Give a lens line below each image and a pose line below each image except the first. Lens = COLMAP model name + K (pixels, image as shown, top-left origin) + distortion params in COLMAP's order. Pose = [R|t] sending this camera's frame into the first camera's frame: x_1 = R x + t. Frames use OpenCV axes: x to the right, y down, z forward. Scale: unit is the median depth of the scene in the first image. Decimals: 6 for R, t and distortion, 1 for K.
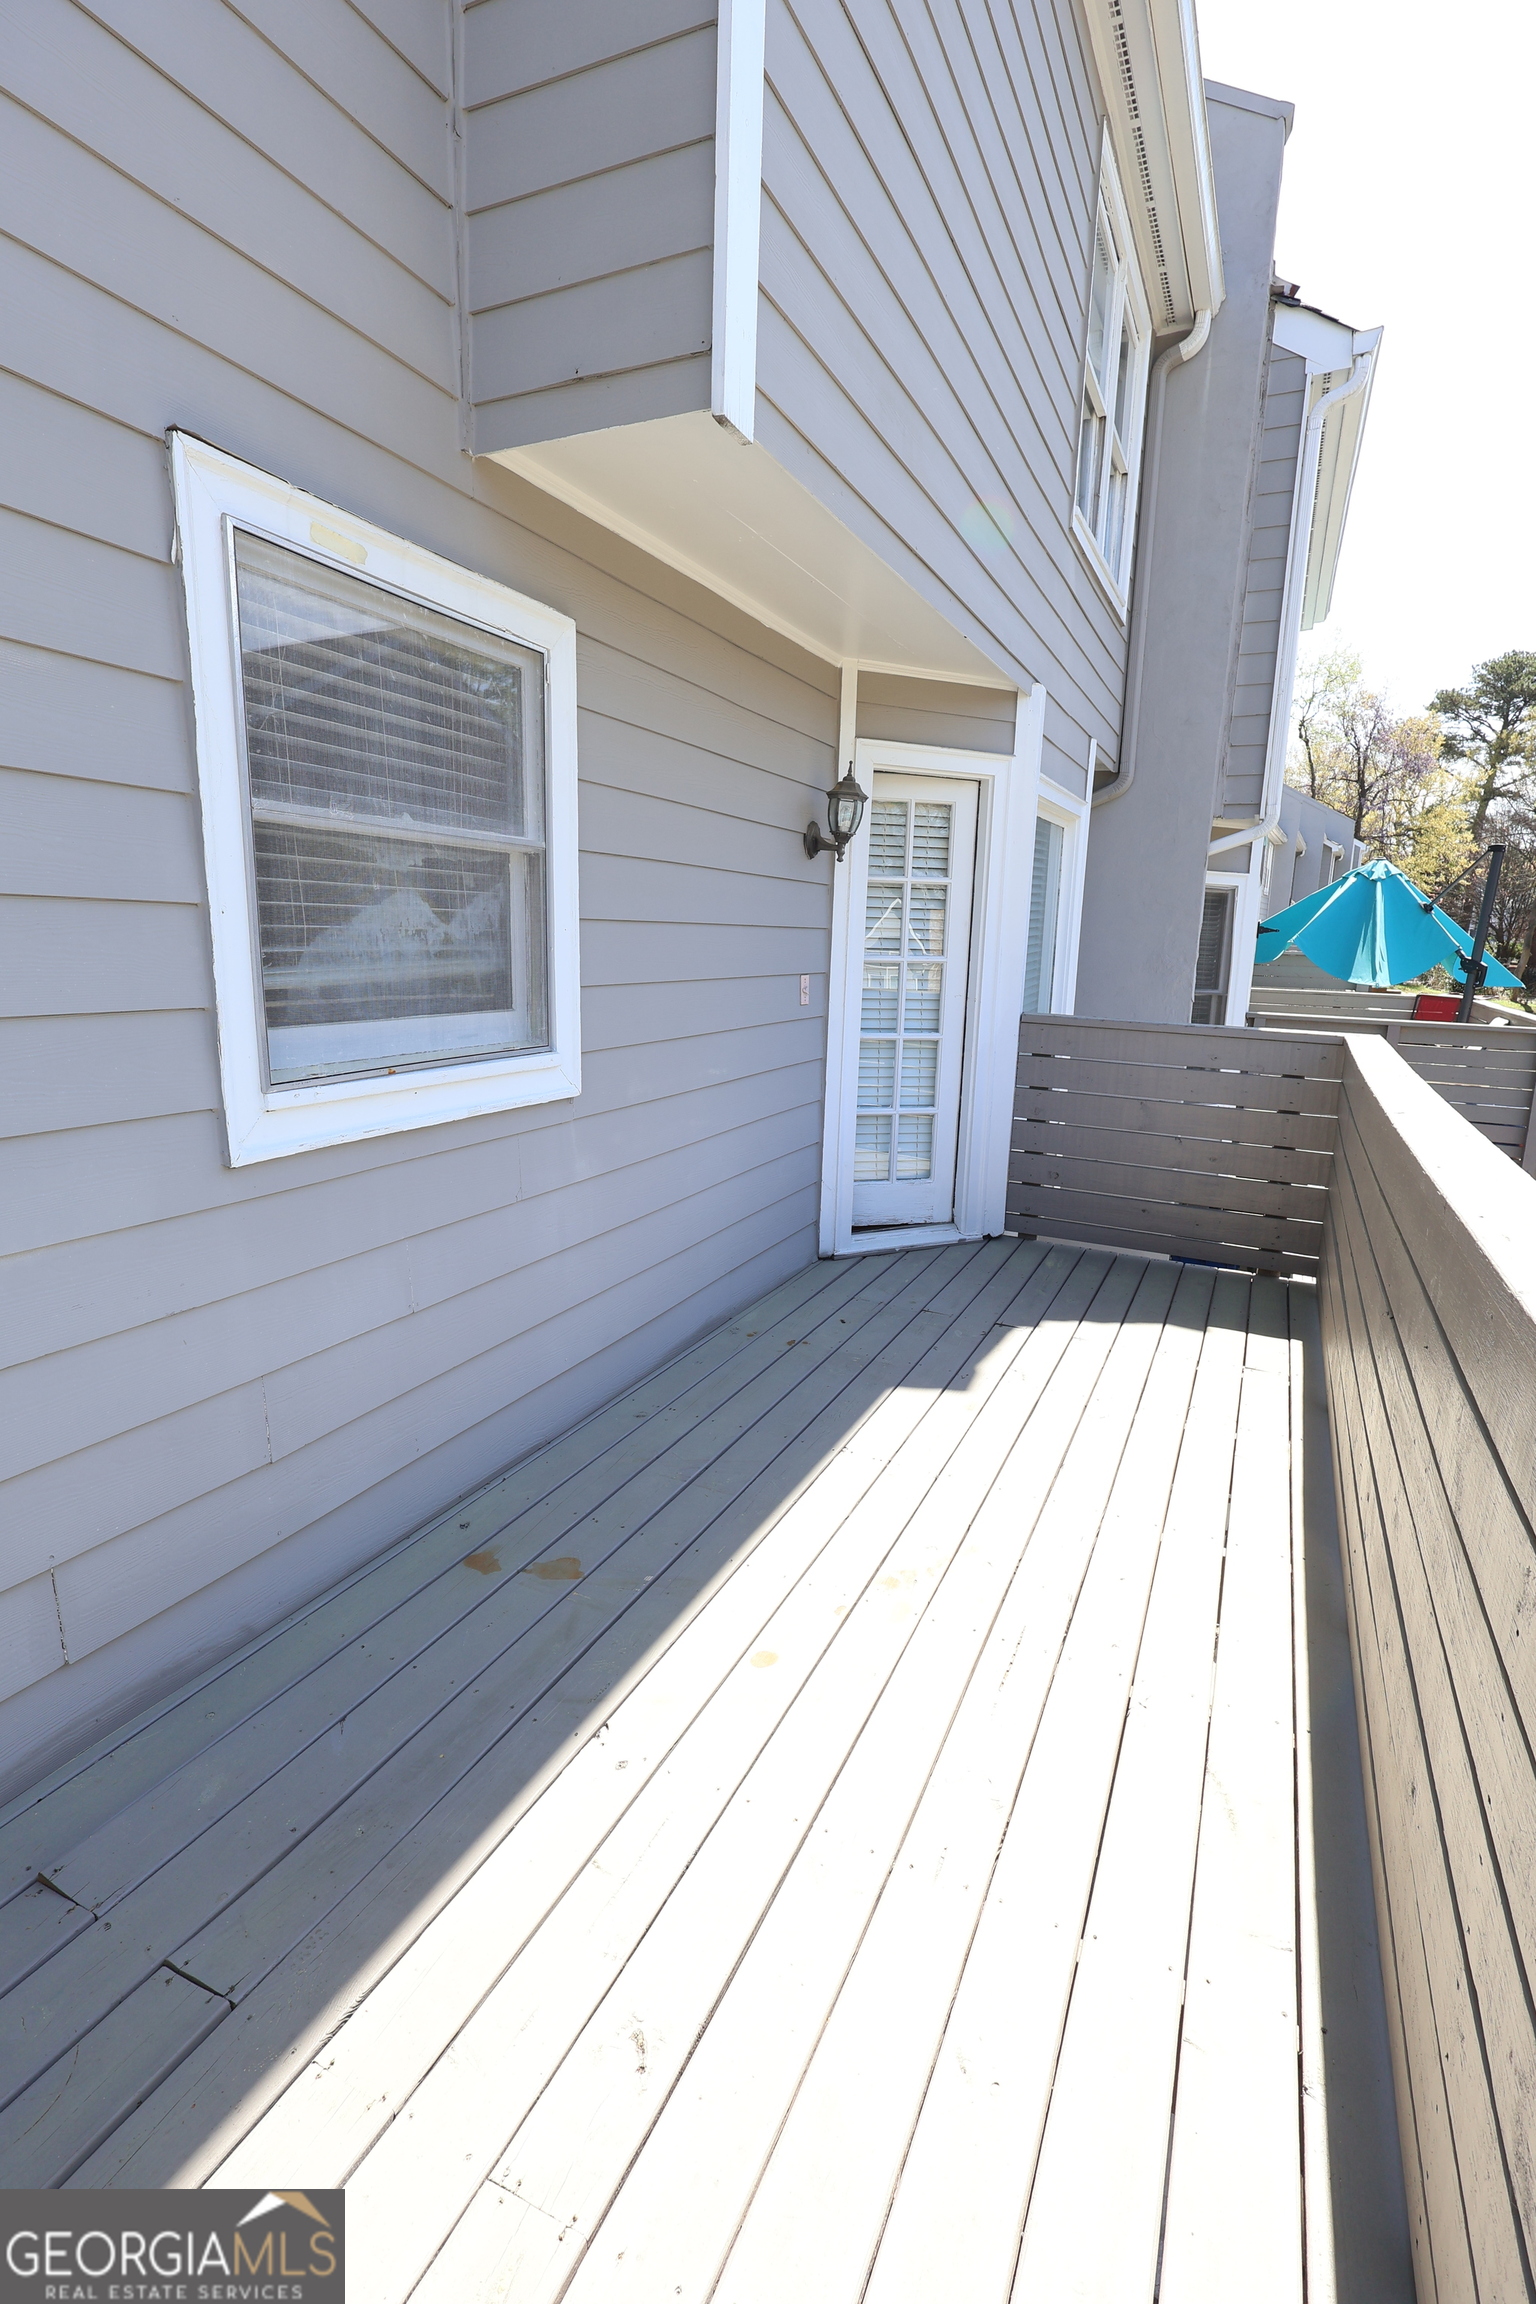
lens RADIAL K [[1066.7, 0, 770.6], [0, 1066.7, 1150.4], [0, 0, 1]] dist [-0.002505, 0.002546]
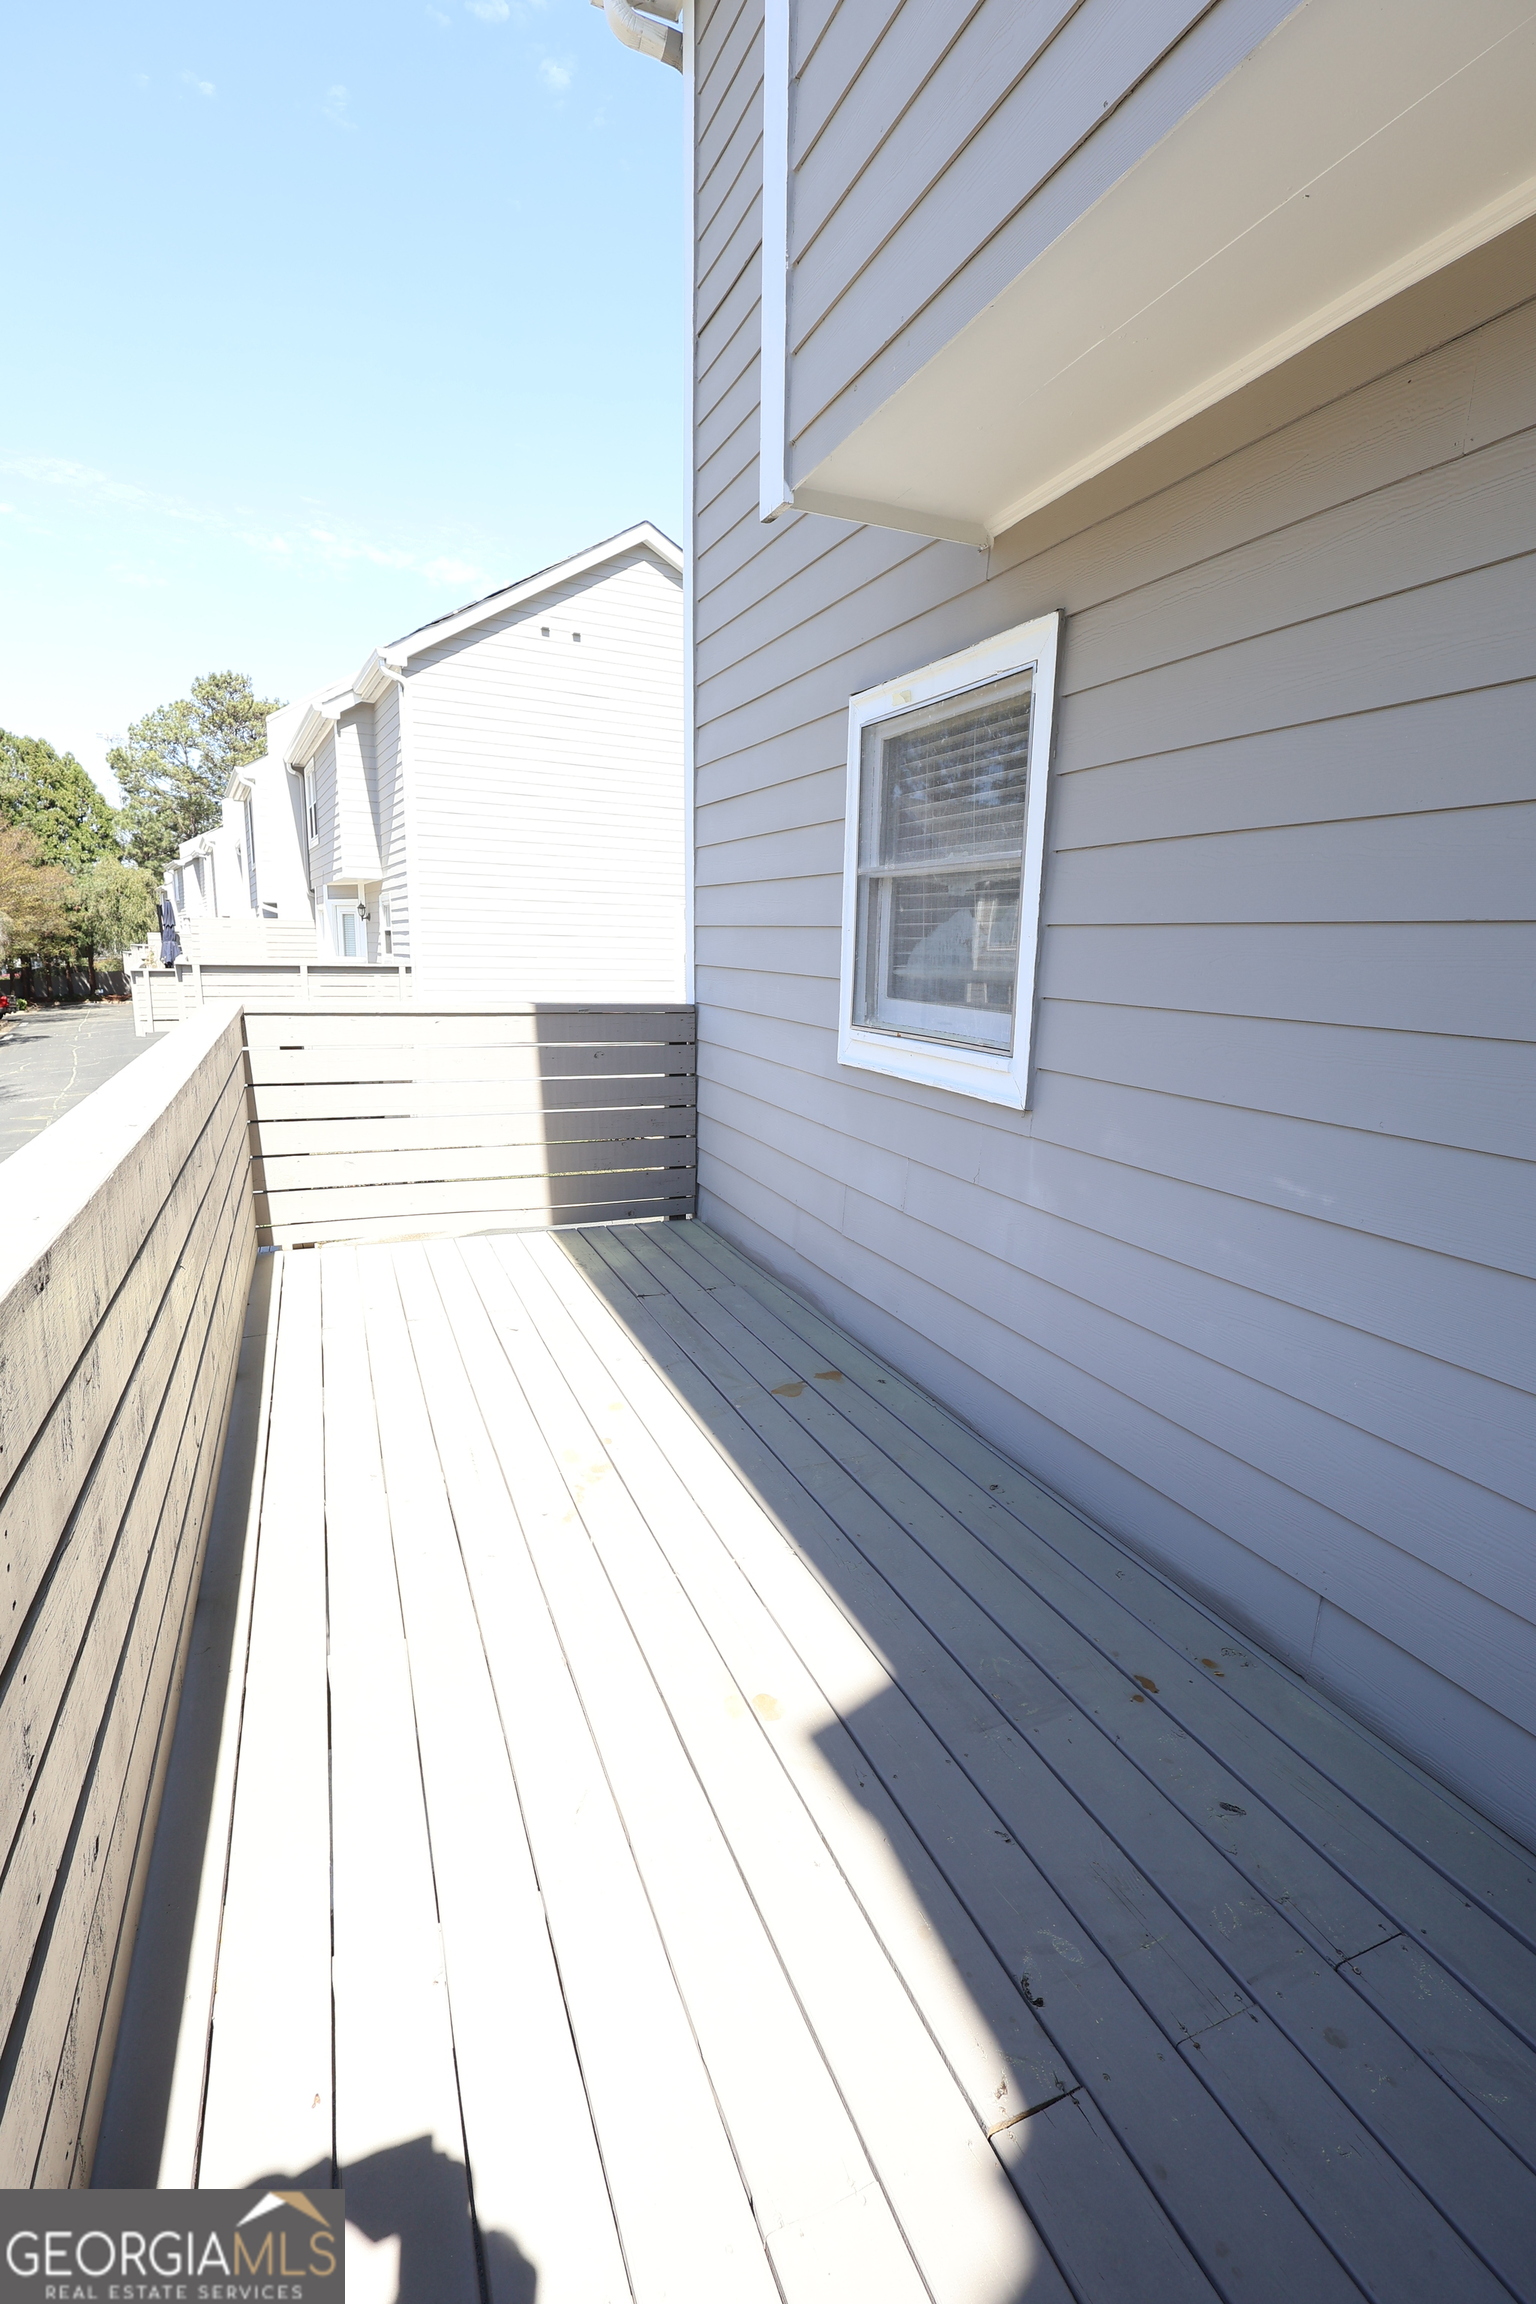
lens RADIAL K [[1066.7, 0, 771.2], [0, 1066.7, 1149.8], [0, 0, 1]] dist [-0.002505, 0.002546]
pose [[-0.668283, 0.102990, -0.736744, 0.827888], [-0.186730, 0.935438, 0.300144, -0.321479], [0.720090, 0.338154, -0.605906, 1.748565]]
